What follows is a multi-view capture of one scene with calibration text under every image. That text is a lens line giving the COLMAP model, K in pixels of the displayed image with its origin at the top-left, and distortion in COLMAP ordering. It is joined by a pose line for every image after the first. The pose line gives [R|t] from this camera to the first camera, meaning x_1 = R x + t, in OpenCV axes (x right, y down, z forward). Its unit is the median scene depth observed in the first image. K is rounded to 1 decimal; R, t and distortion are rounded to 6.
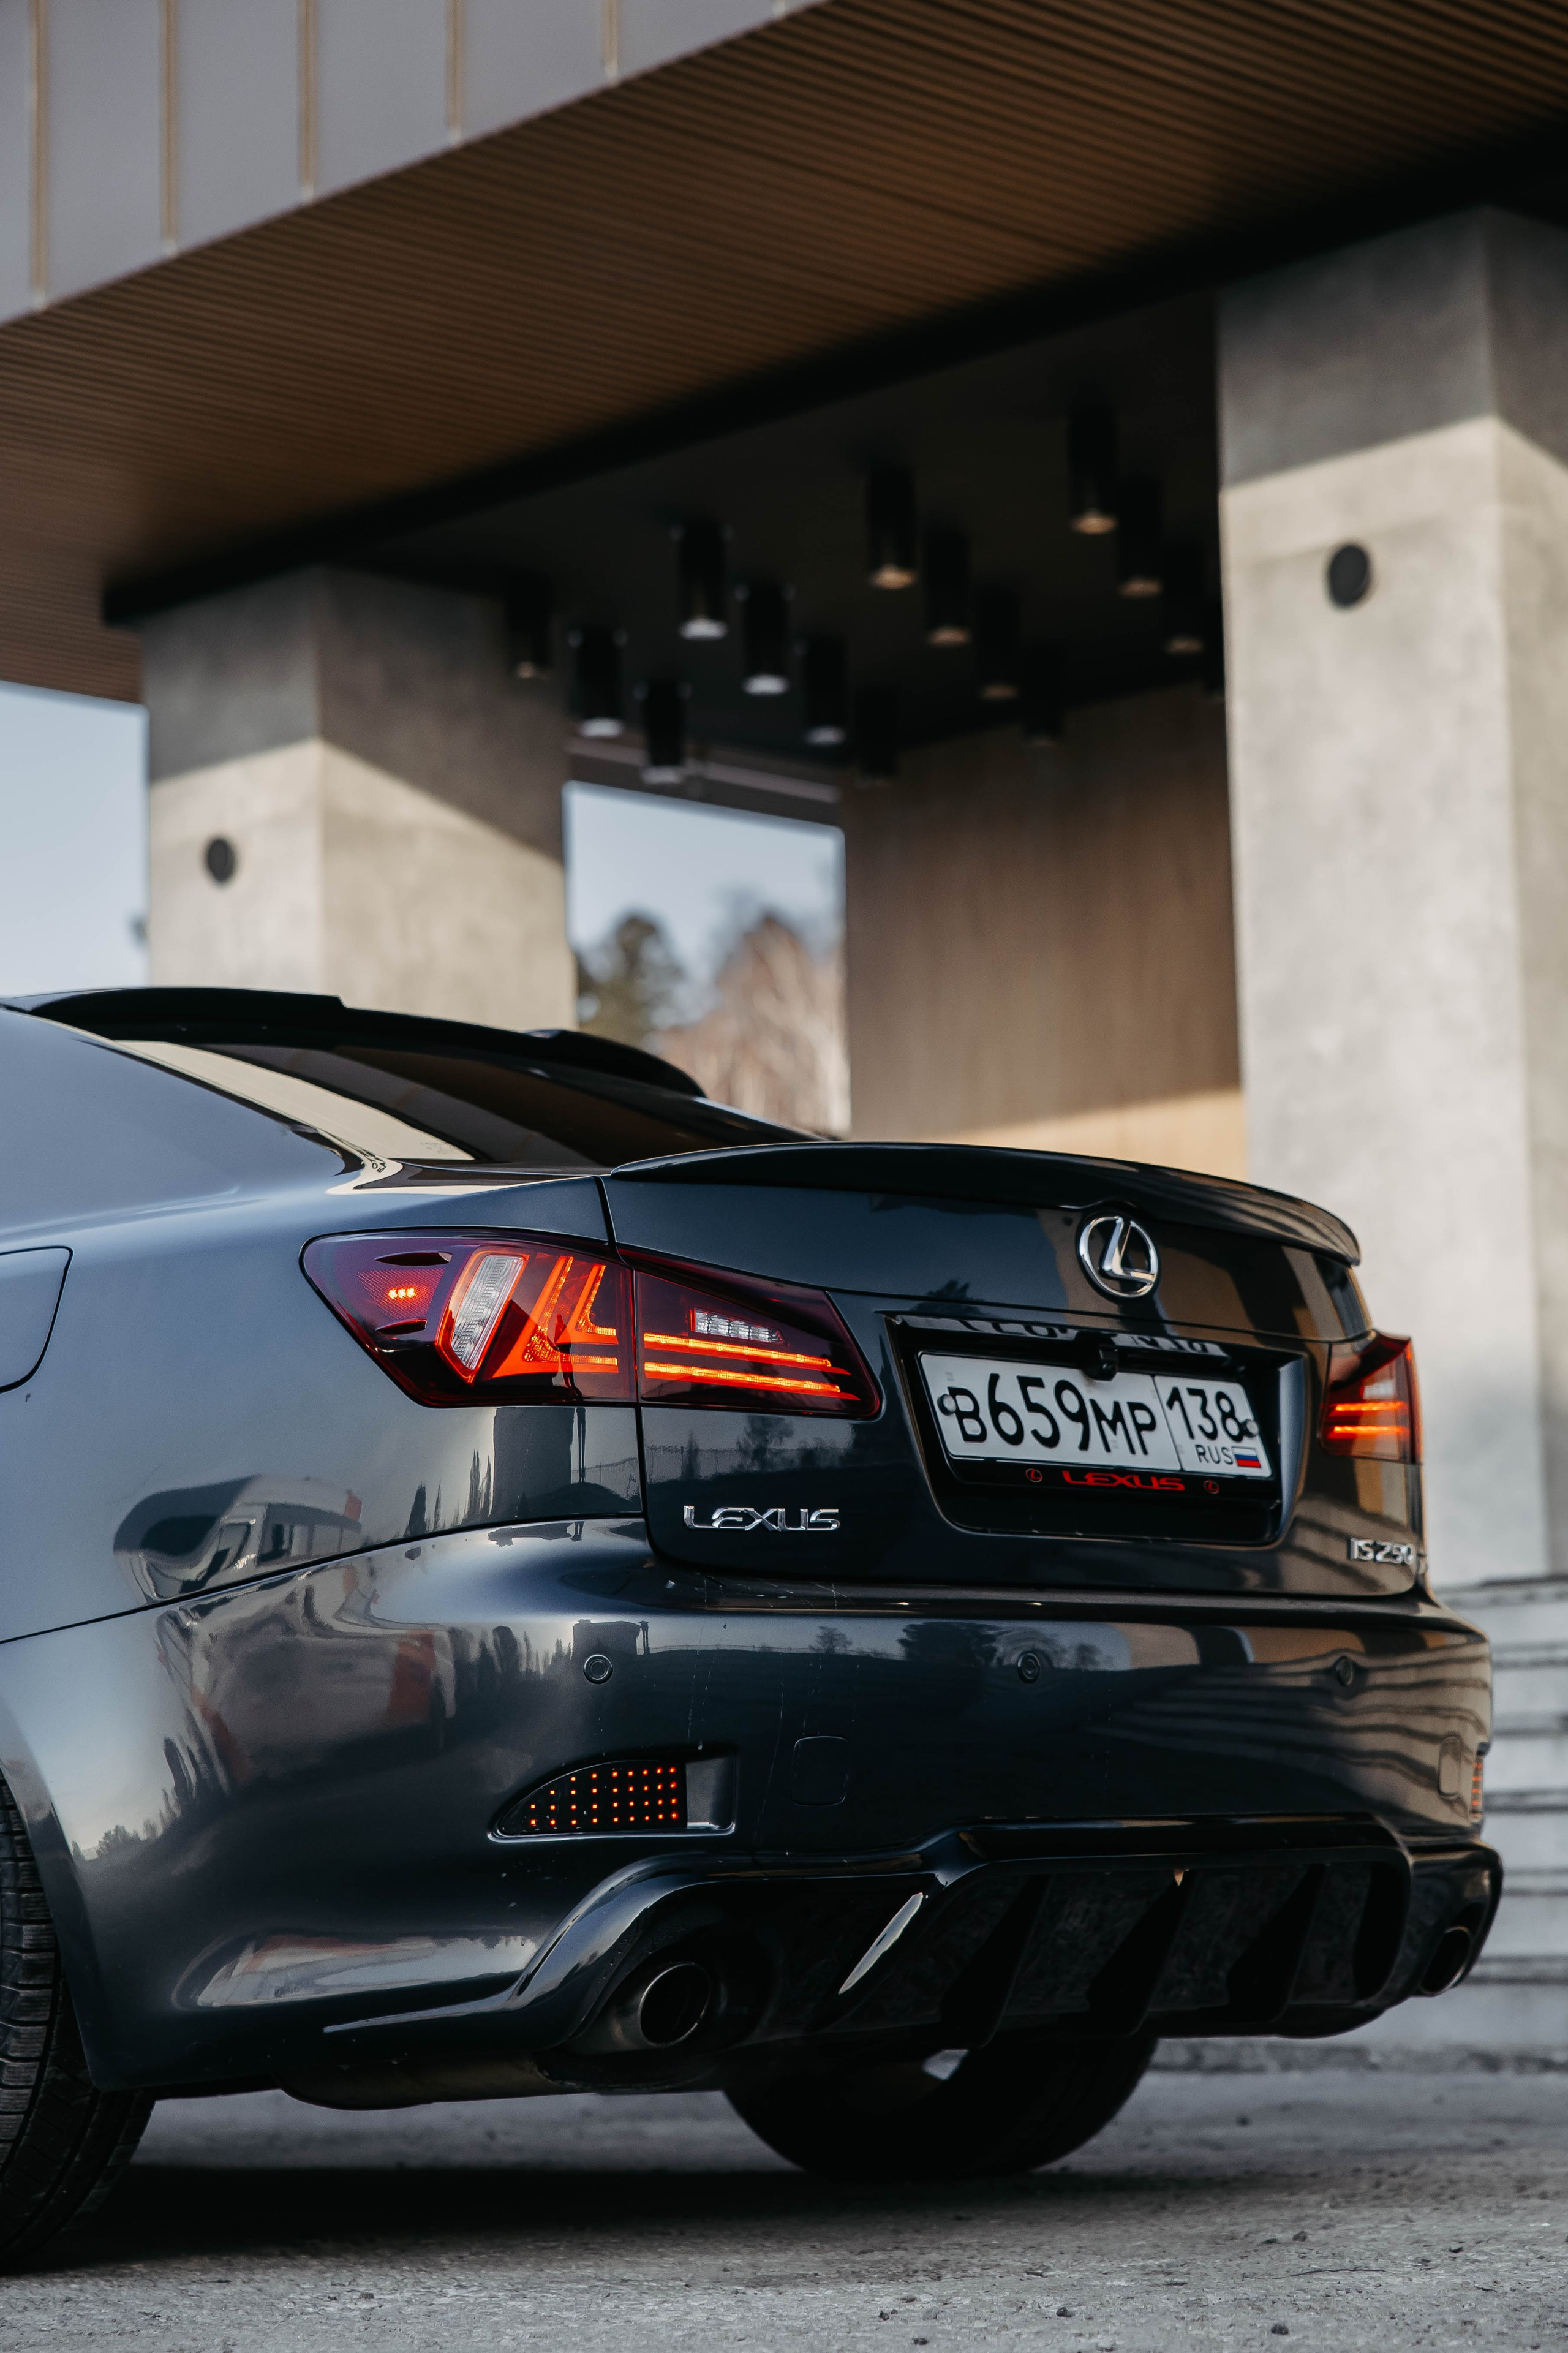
lens RADIAL K [[5026.0, 0, 801.9], [0, 5026.0, 1160.2], [0, 0, 1]] dist [0.063010, 0.000000]
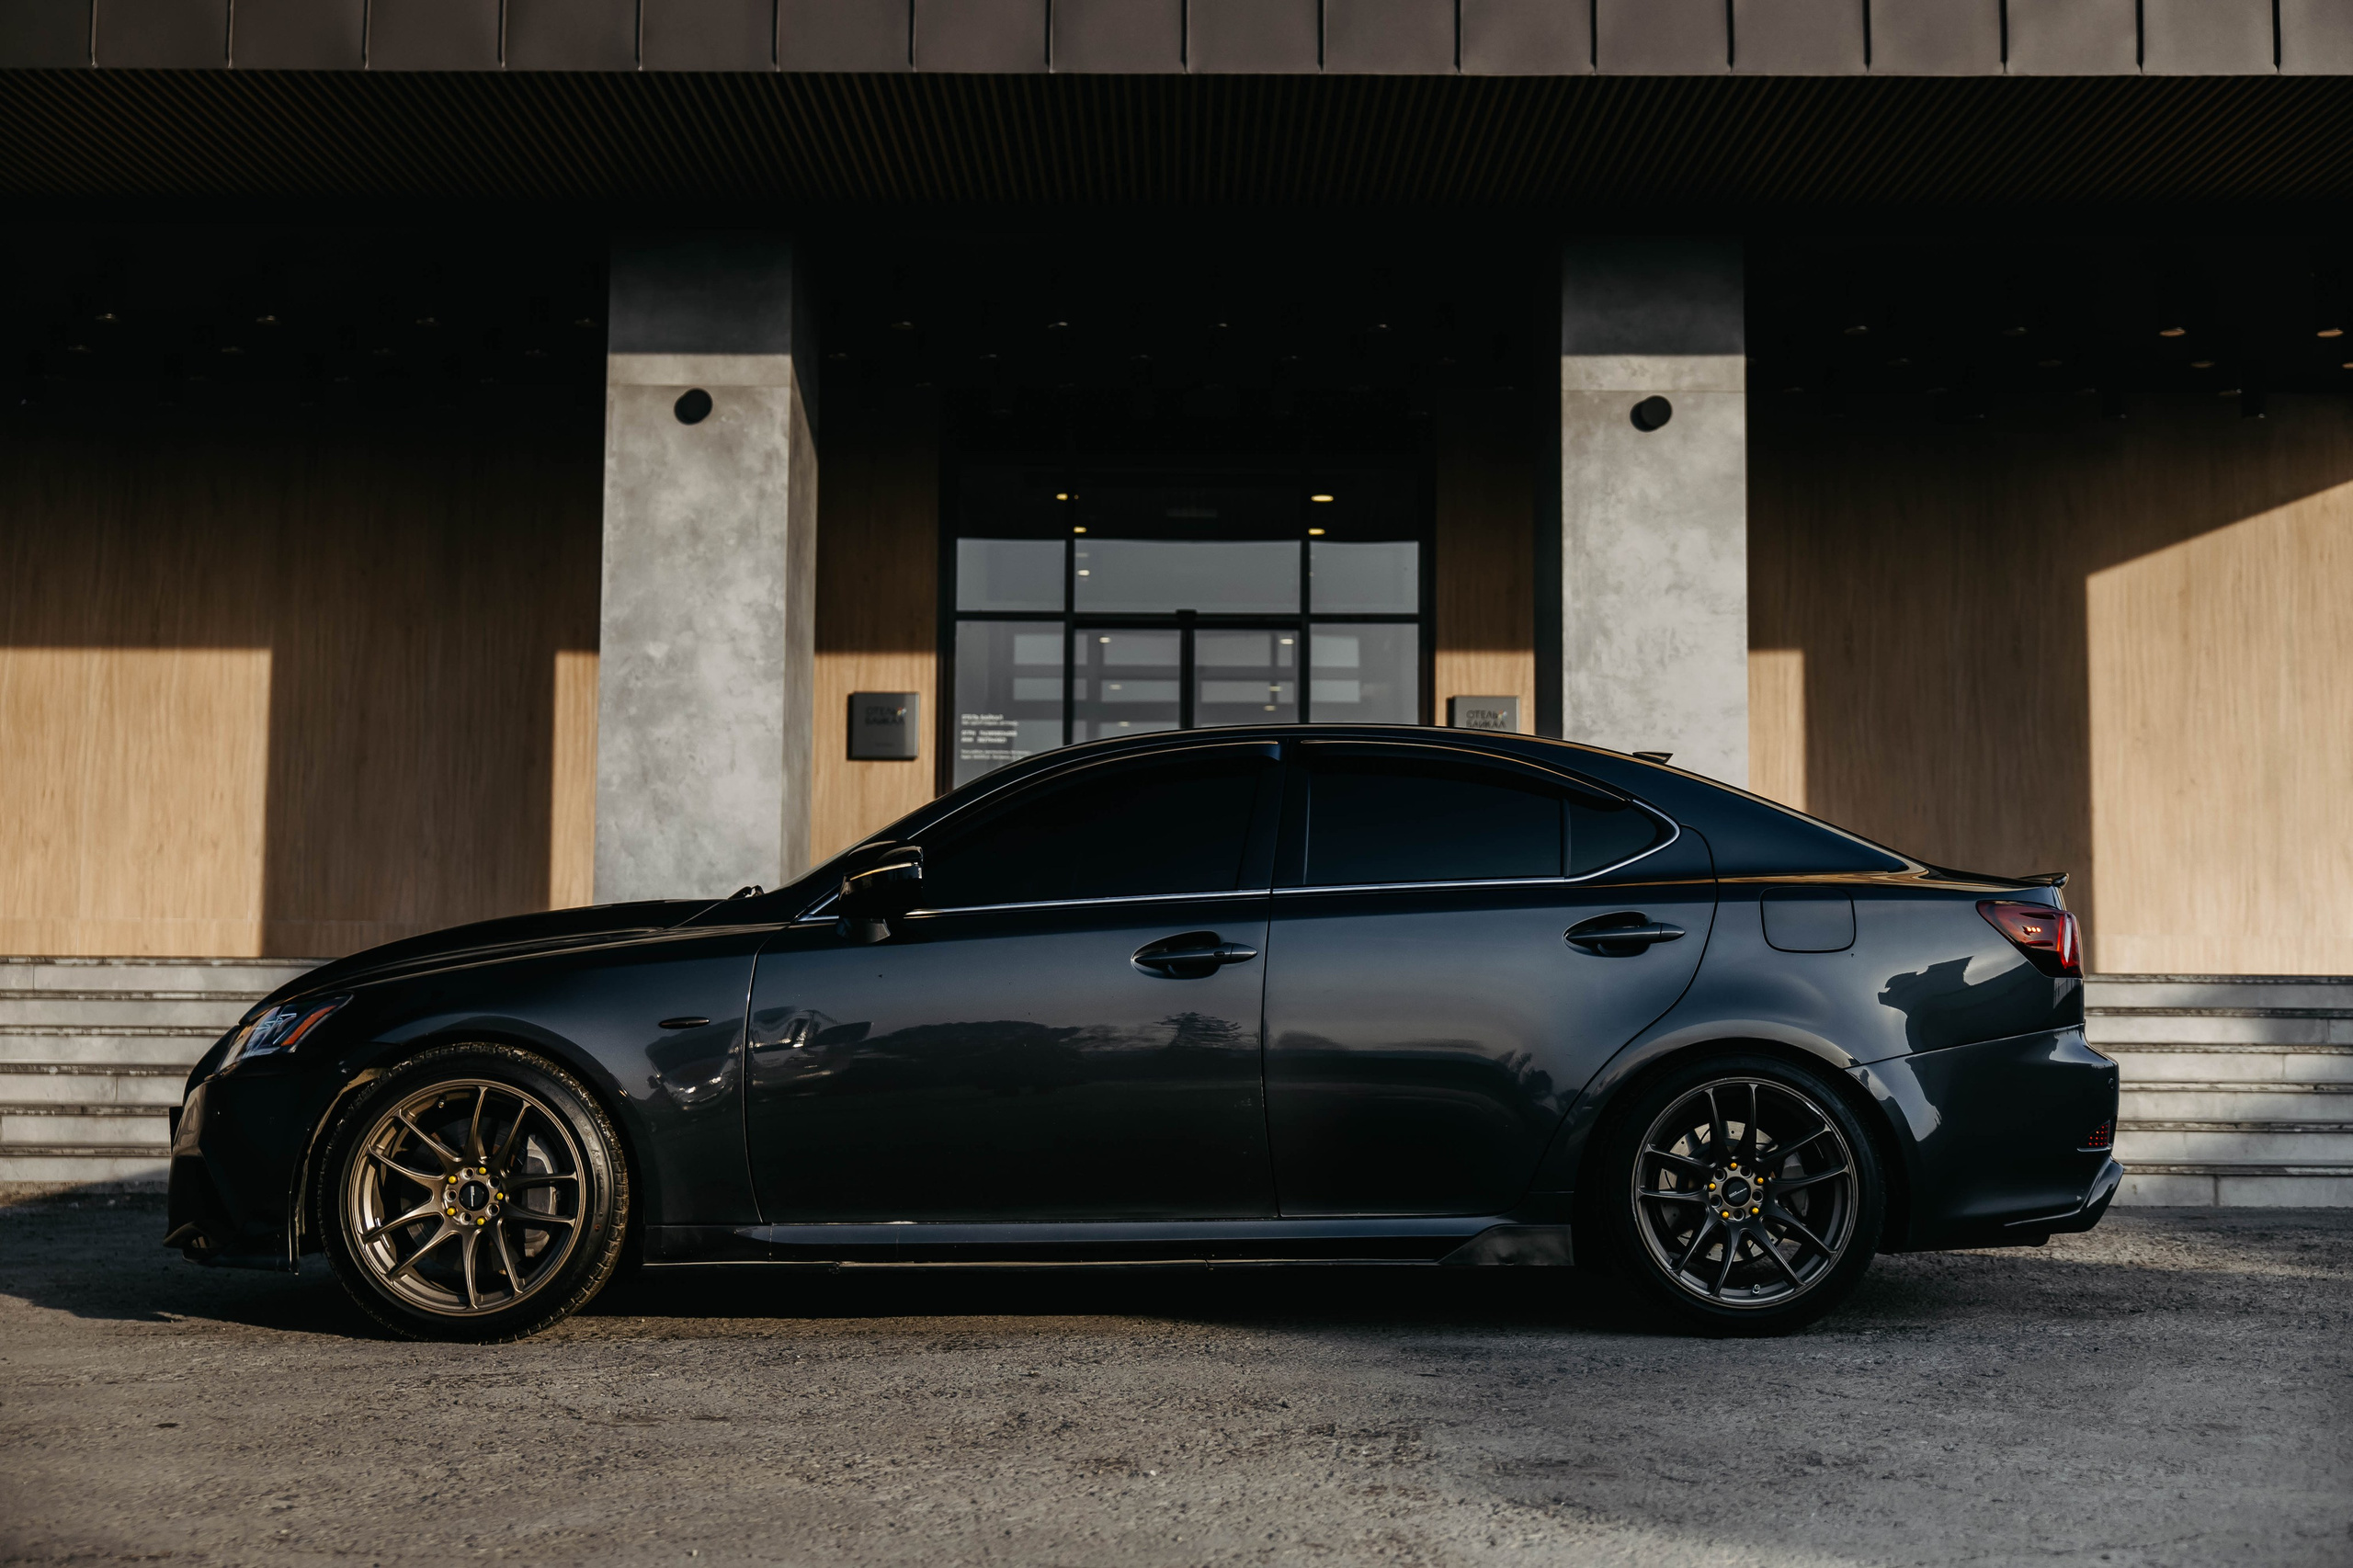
lens RADIAL K [[2803.8, 0, 1178.6], [0, 2803.8, 795.9], [0, 0, 1]] dist [0.007879, 0.000000]
pose [[0.707851, 0.087021, 0.700981, -1.121414], [-0.123810, 0.992304, 0.001837, 0.009235], [-0.695427, -0.088089, 0.713177, 0.264389]]
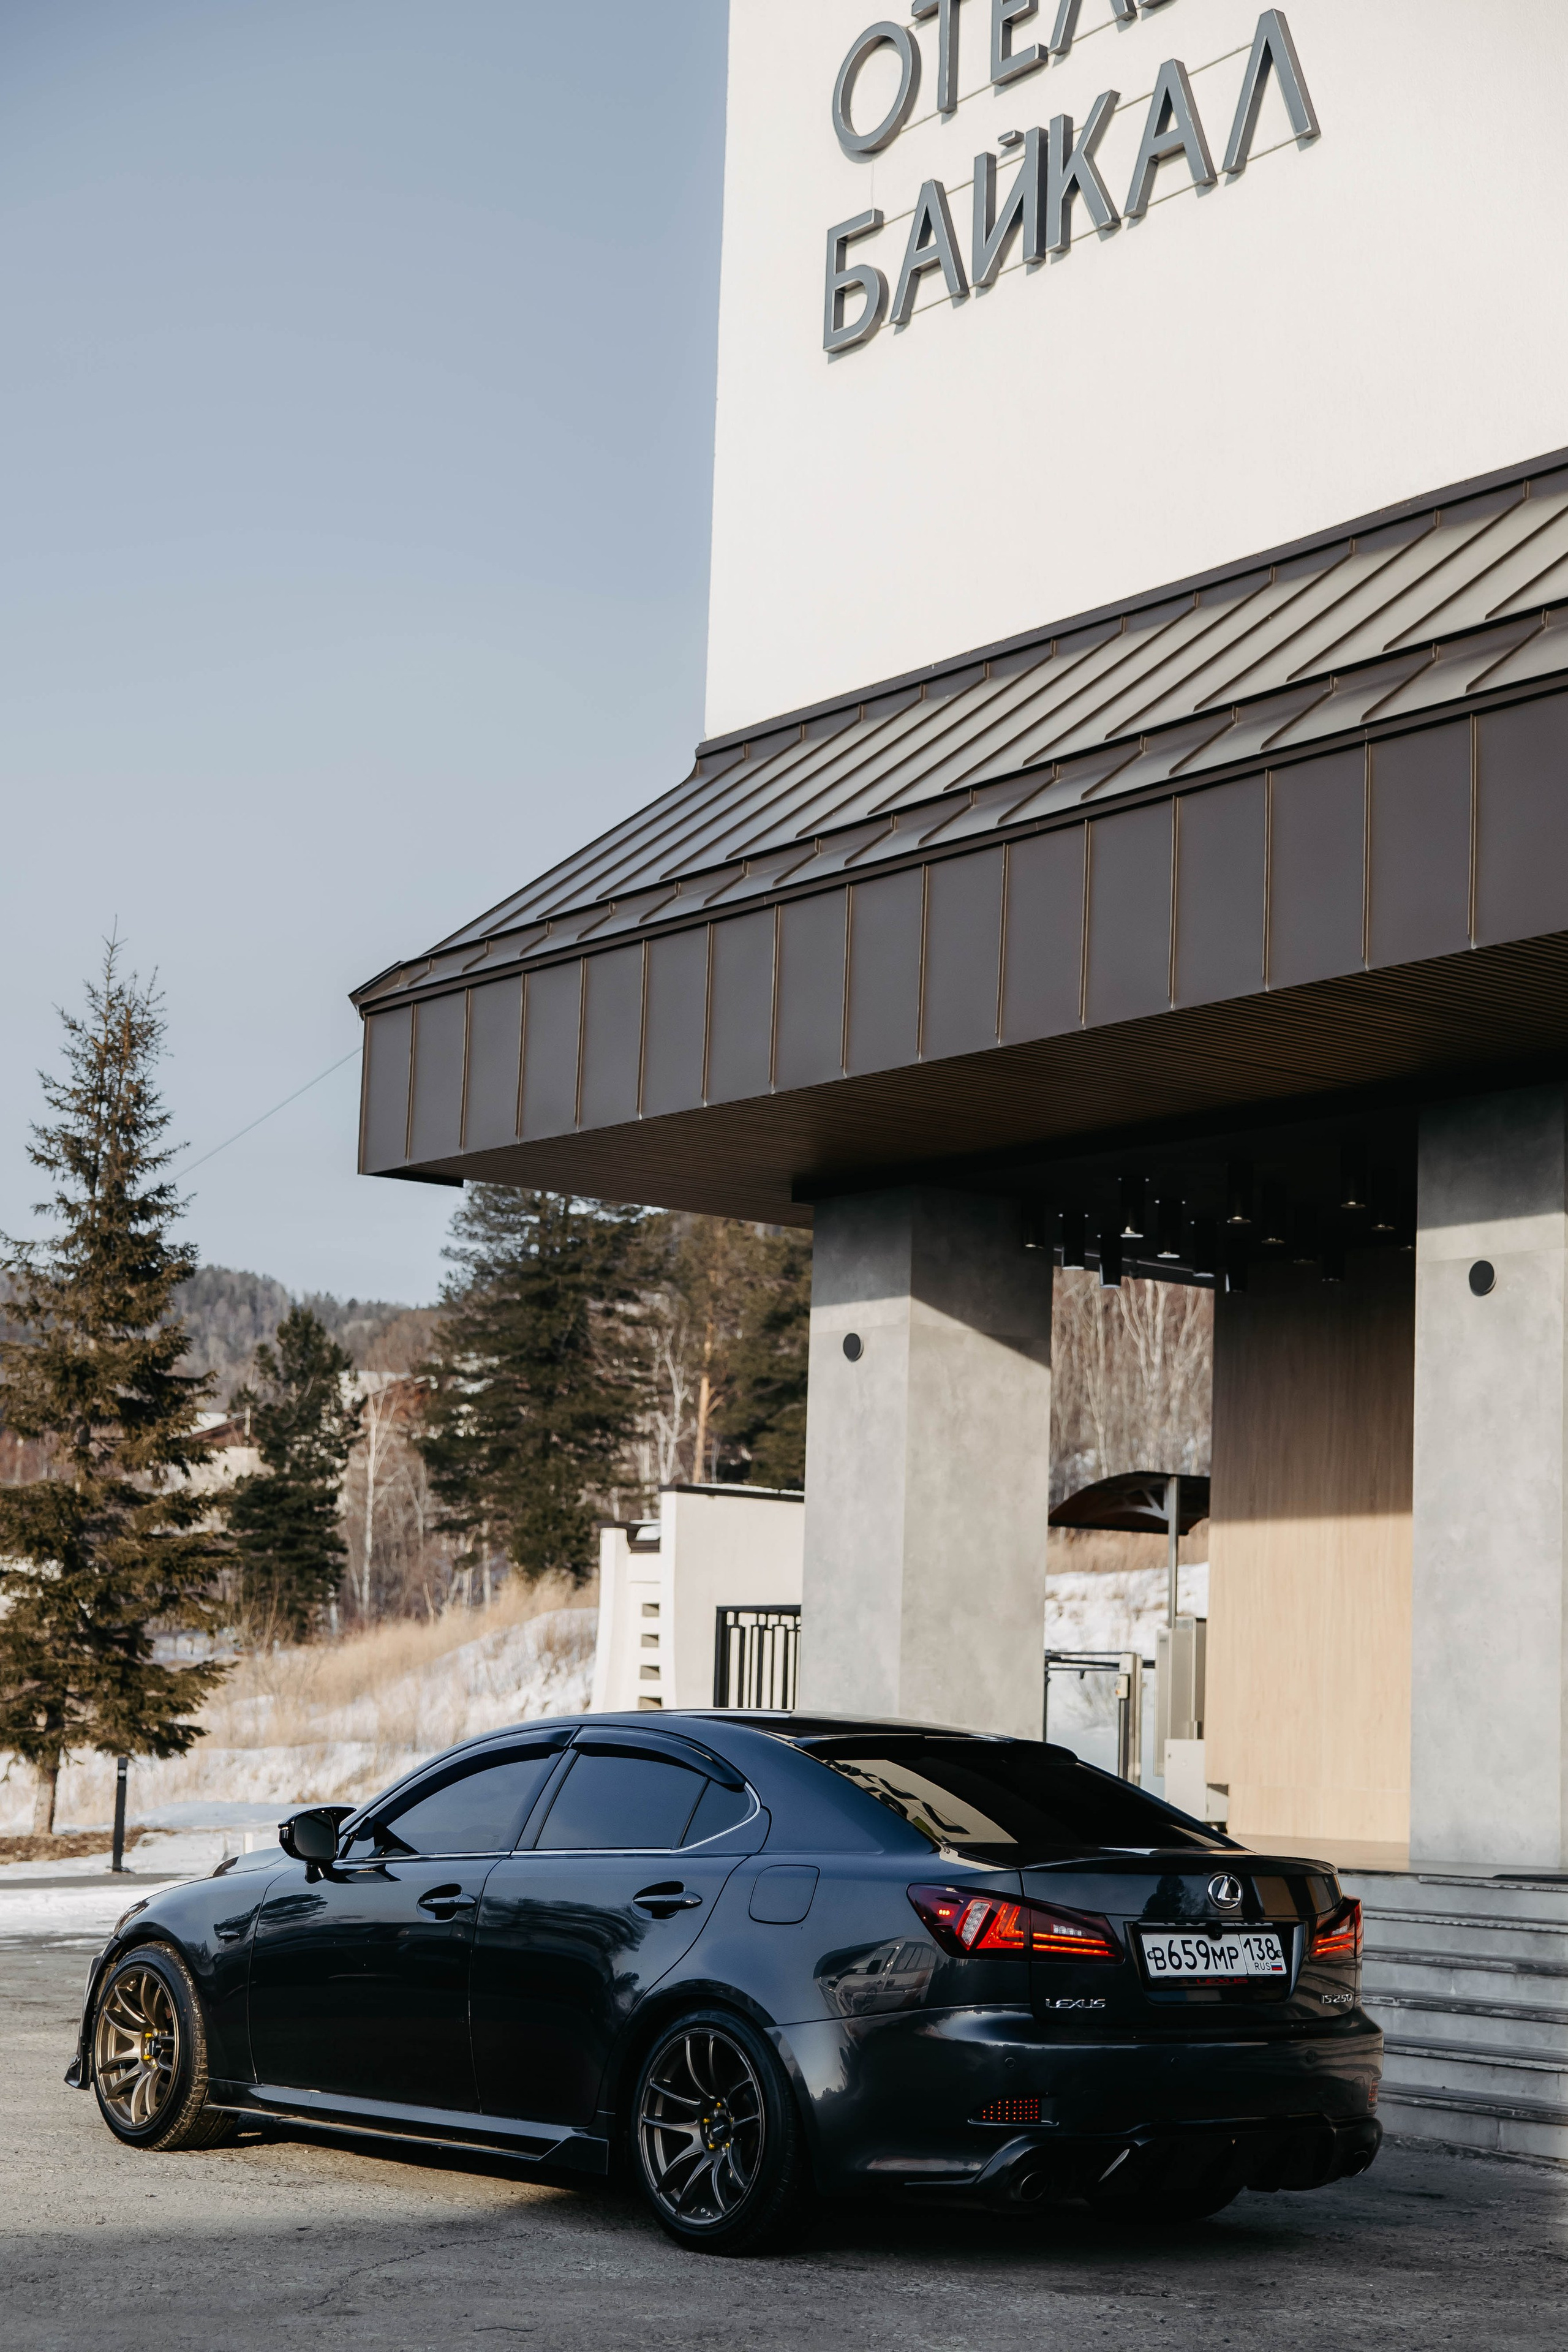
lens RADIAL K [[3633.5, 0, 724.5], [0, 3633.5, 1304.9], [0, 0, 1]] dist [0.020327, 0.000000]
pose [[0.989251, 0.042894, -0.139796, 0.051538], [-0.041013, 0.999025, 0.016312, -0.269667], [0.140359, -0.010403, 0.990046, -0.778593]]
